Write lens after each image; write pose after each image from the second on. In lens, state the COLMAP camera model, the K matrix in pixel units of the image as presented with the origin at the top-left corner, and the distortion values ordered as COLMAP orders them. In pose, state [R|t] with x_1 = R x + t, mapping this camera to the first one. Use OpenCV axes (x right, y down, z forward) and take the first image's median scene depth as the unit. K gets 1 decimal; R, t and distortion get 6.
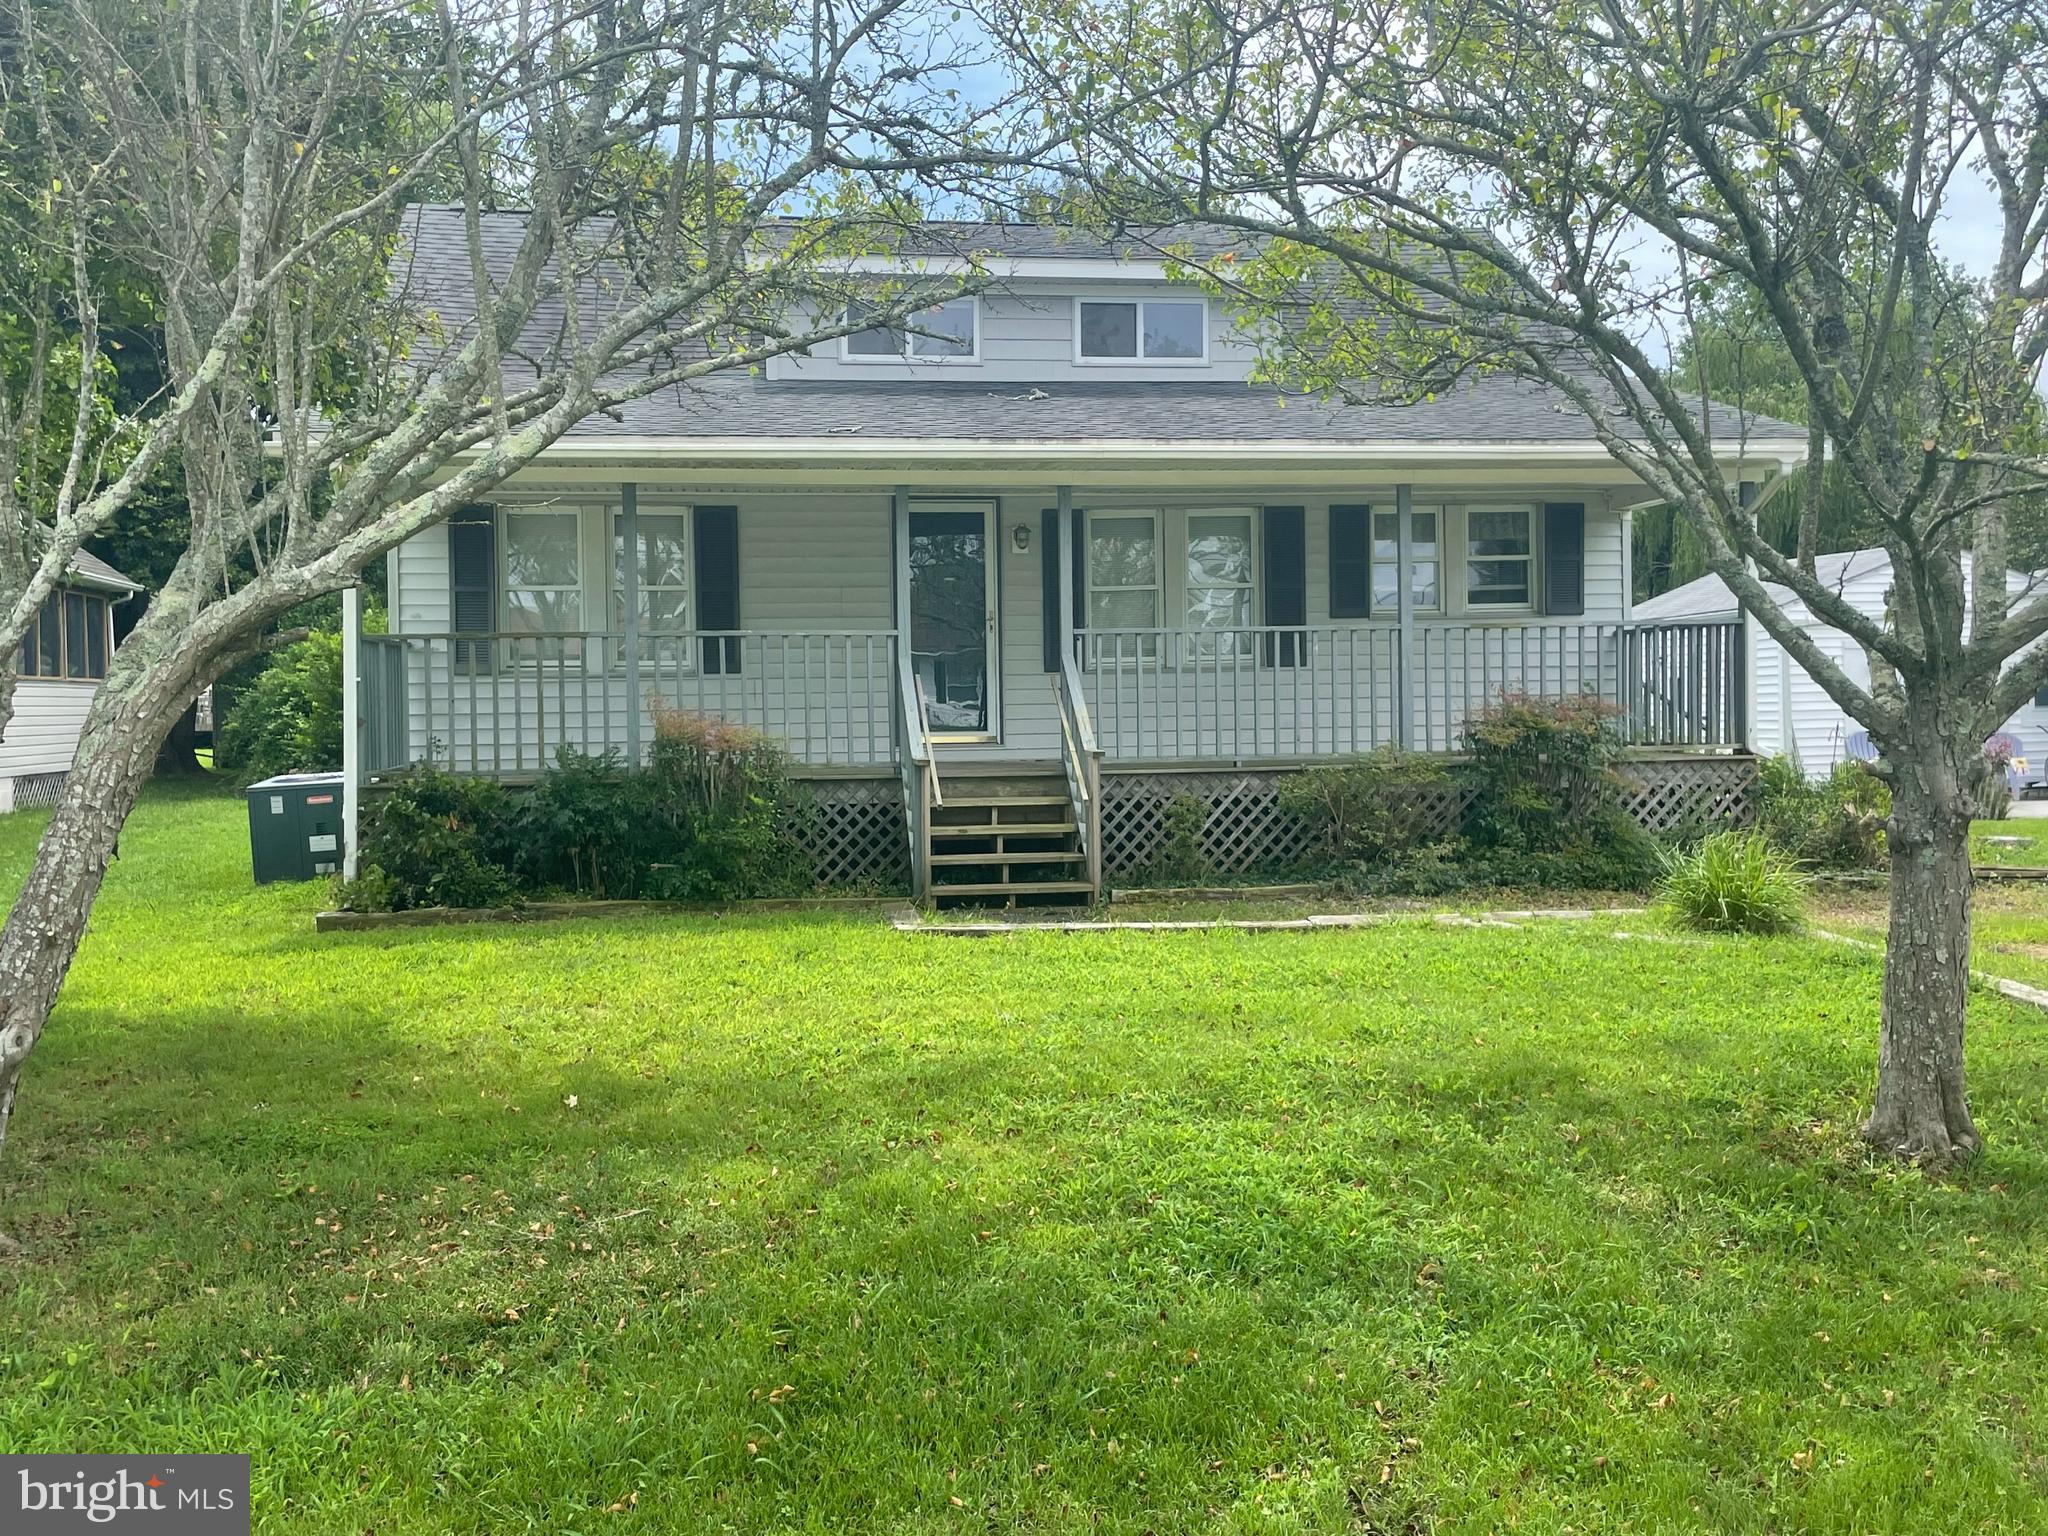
lens RADIAL K [[1977.6, 0, 1024.2], [0, 1977.6, 764.6], [0, 0, 1]] dist [0.057232, 0.000000]
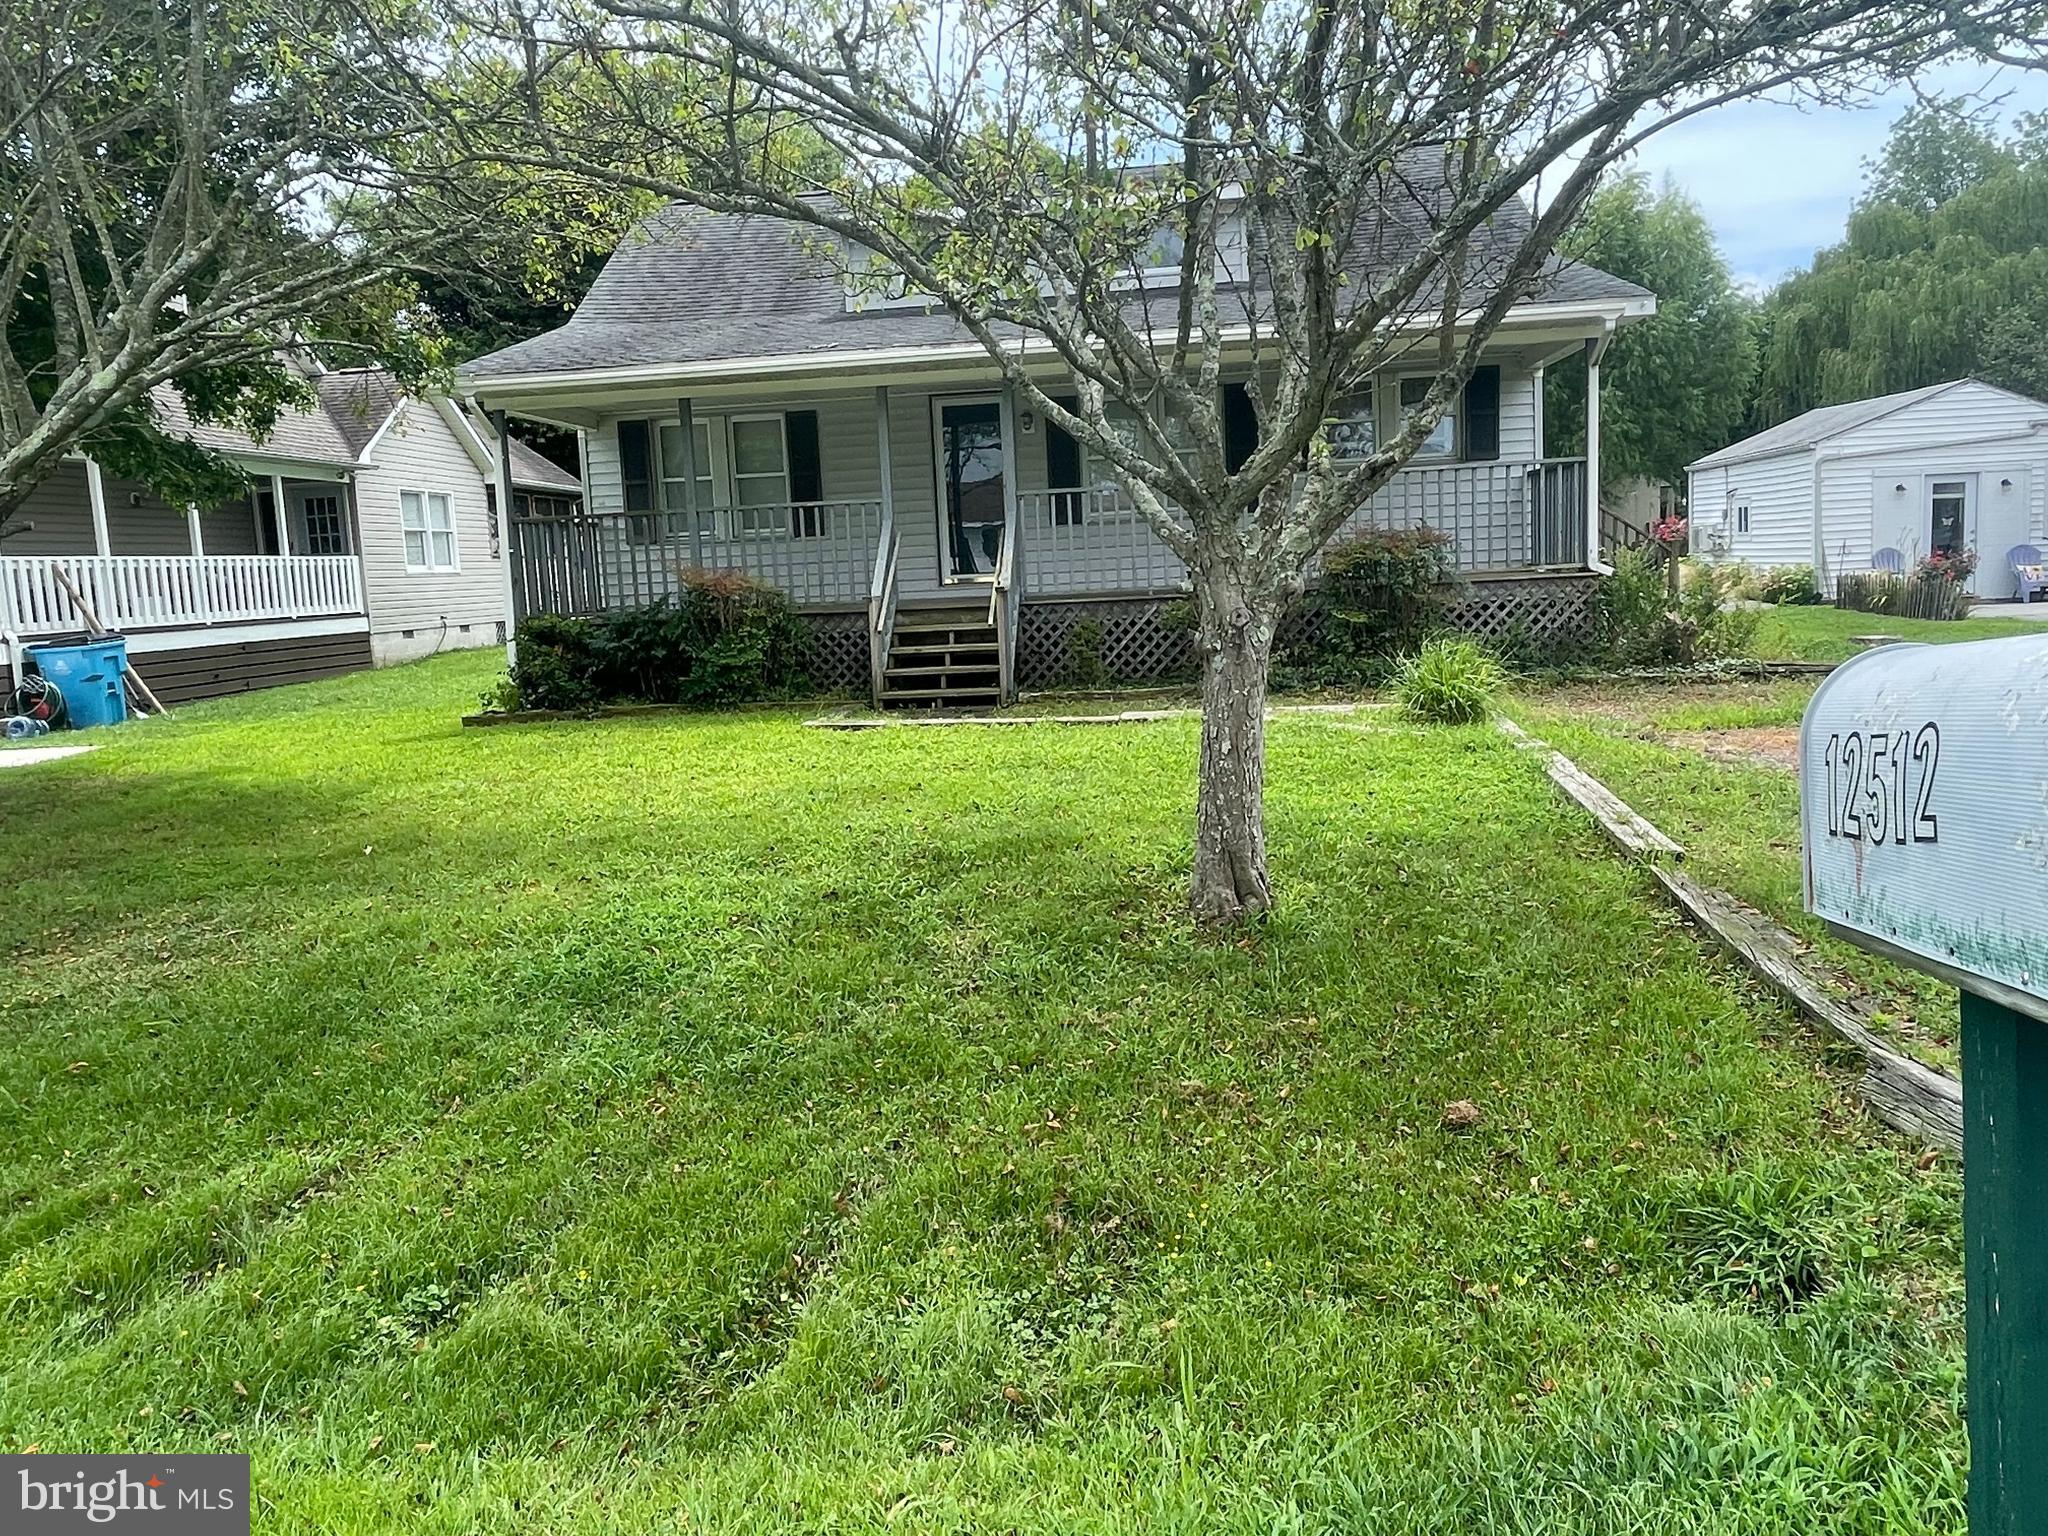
lens RADIAL K [[1436.0, 0, 1024.9], [0, 1436.0, 762.3], [0, 0, 1]] dist [0.002517, -0.002658]
pose [[0.967271, 0.001401, -0.253740, 0.275020], [0.027539, 0.993498, 0.110466, 0.004056], [0.252245, -0.113838, 0.960944, 0.080422]]
